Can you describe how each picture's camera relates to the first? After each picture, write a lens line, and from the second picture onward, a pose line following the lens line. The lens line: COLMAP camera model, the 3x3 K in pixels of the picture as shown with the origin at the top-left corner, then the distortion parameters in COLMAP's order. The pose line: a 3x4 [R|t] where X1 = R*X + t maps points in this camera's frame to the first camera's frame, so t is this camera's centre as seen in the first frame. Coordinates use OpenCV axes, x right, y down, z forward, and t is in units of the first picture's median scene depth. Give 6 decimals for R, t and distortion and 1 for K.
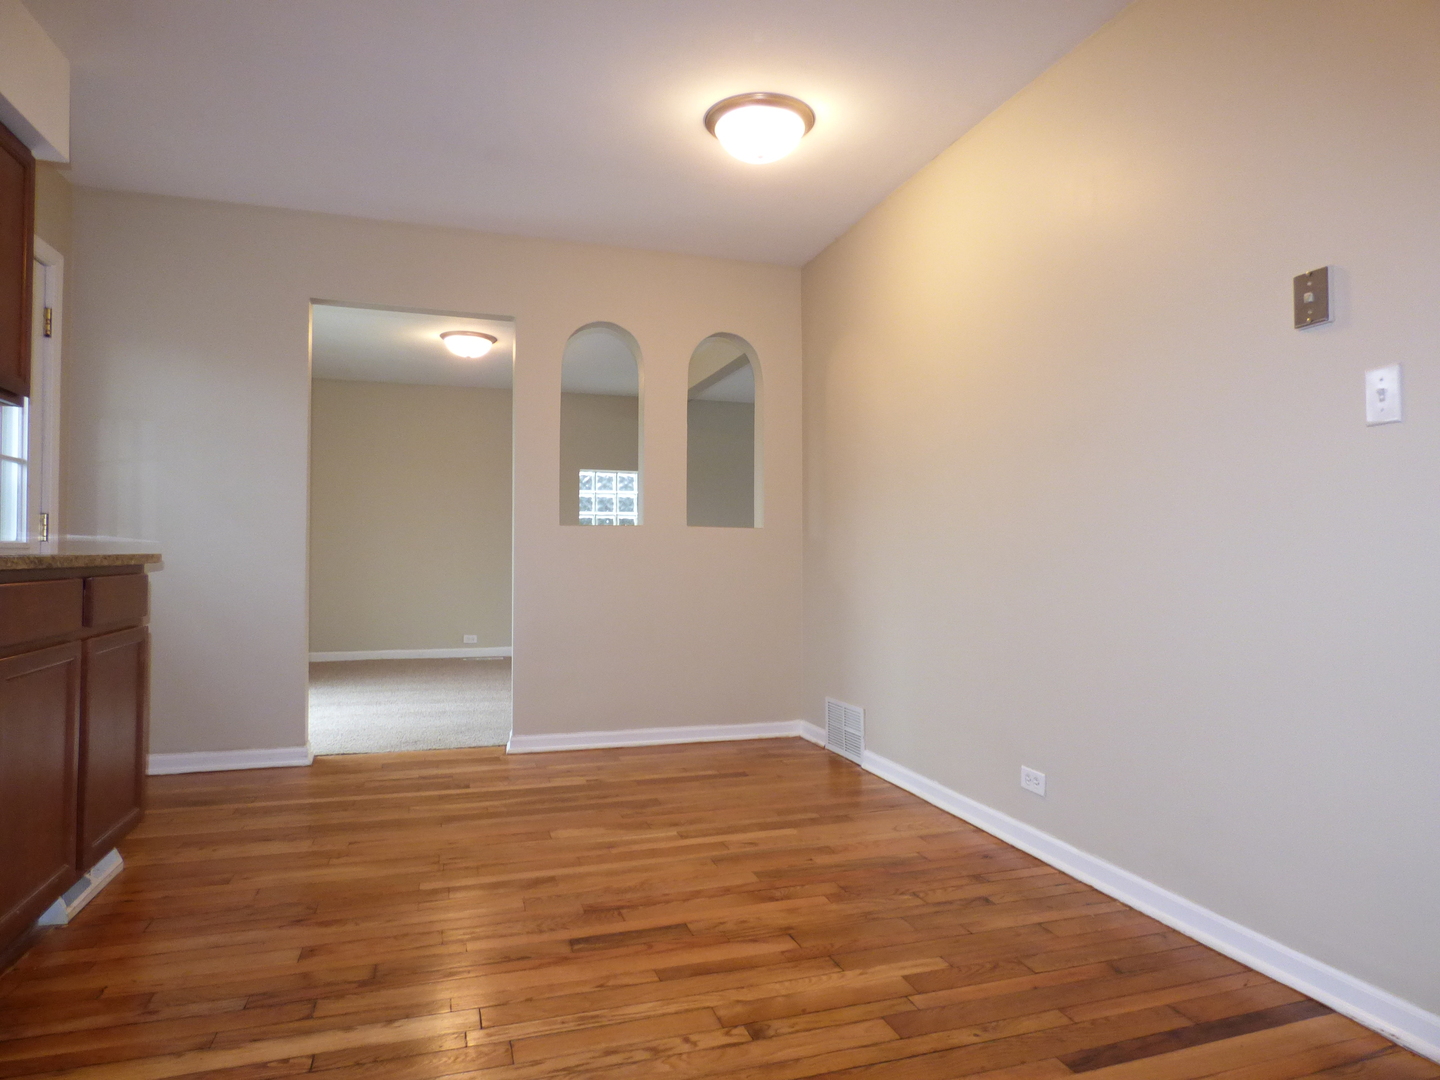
lens RADIAL K [[878.9, 0, 721.7], [0, 878.9, 539.8], [0, 0, 1]] dist [-0.006900, -0.000926]
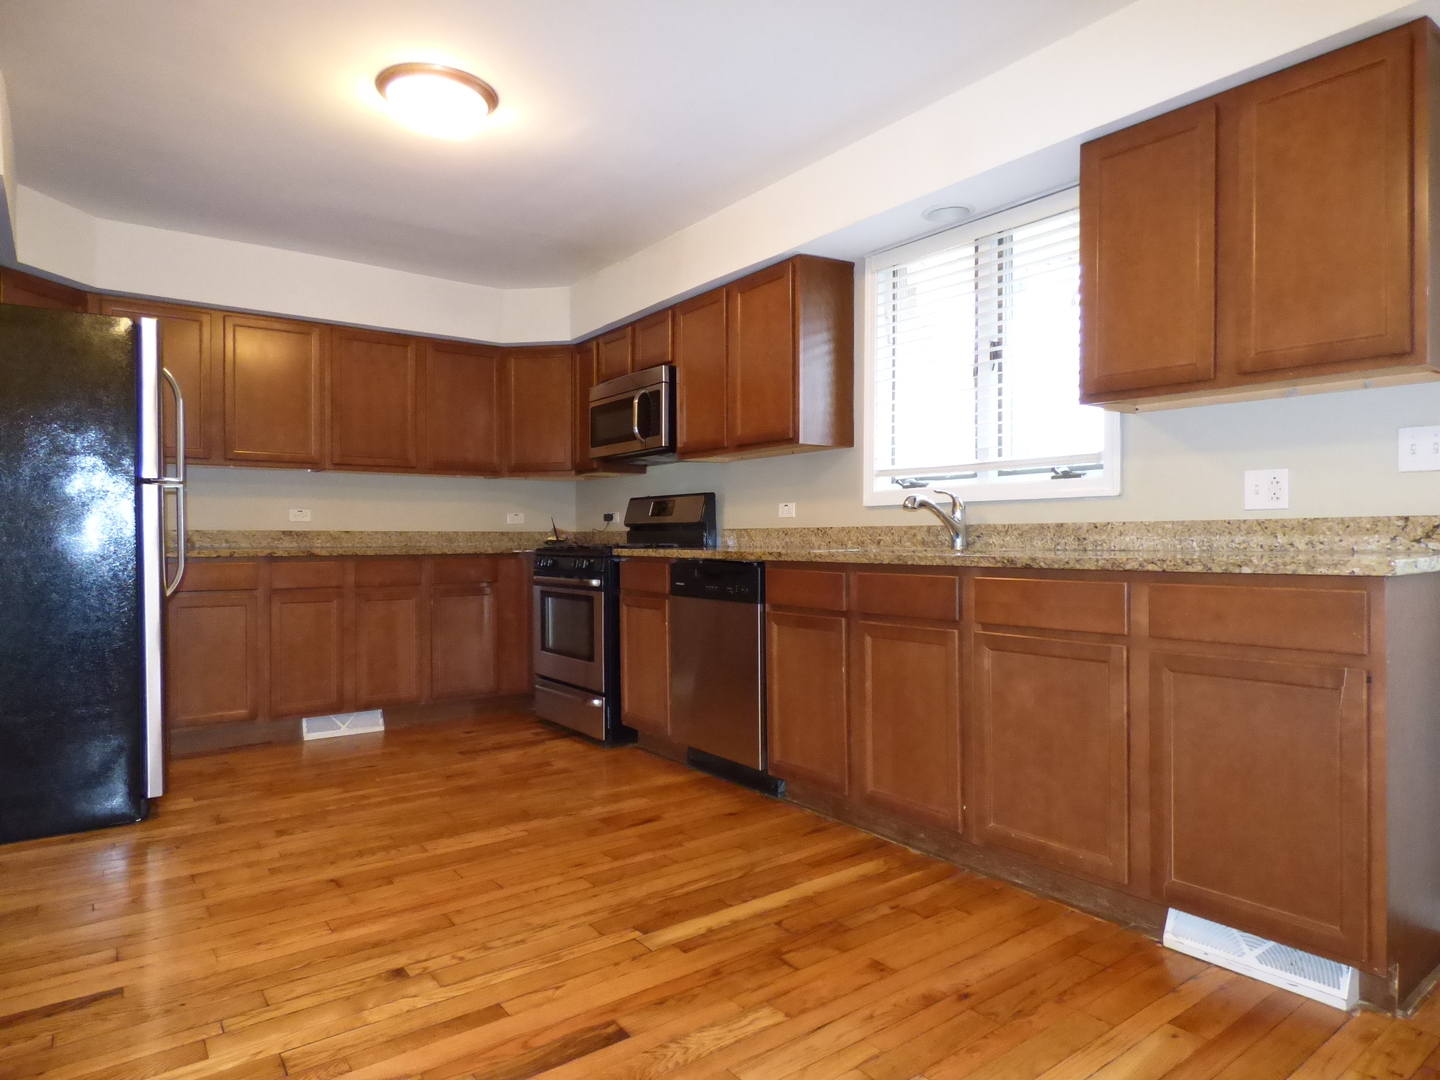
lens RADIAL K [[878.9, 0, 721.0], [0, 878.9, 541.6], [0, 0, 1]] dist [-0.006900, -0.000926]
pose [[-0.948504, 0.001606, -0.316760, 0.001723], [0.008207, 0.999776, -0.019506, 0.019849], [0.316658, -0.021101, -0.948305, 2.041931]]
